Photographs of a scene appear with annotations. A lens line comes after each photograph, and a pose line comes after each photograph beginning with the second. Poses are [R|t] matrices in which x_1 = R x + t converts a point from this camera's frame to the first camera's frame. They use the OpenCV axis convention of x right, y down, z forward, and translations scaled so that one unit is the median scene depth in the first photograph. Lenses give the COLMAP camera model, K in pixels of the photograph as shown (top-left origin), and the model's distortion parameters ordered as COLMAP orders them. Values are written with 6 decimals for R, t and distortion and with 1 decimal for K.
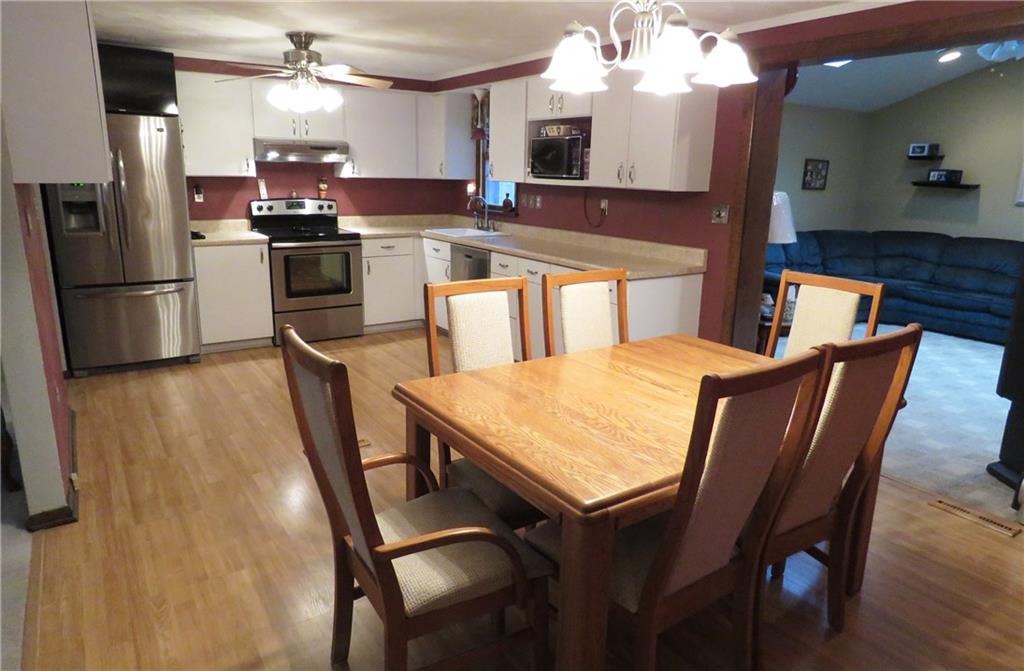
lens RADIAL K [[661.2, 0, 509.6], [0, 661.2, 333.0], [0, 0, 1]] dist [-0.007403, 0.000394]
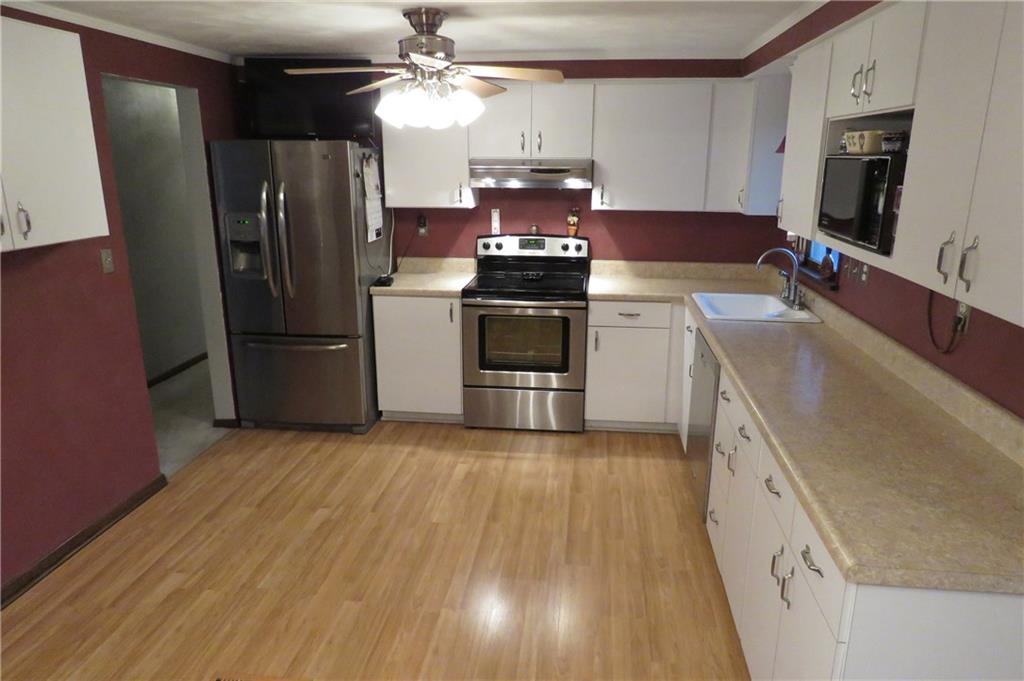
lens RADIAL K [[672.1, 0, 519.1], [0, 672.1, 334.7], [0, 0, 1]] dist [-0.003800, -0.000700]
pose [[0.773828, 0.145572, -0.616441, 0.199050], [-0.141804, 0.988344, 0.055388, -0.167181], [0.617318, 0.044553, 0.785451, 0.495984]]
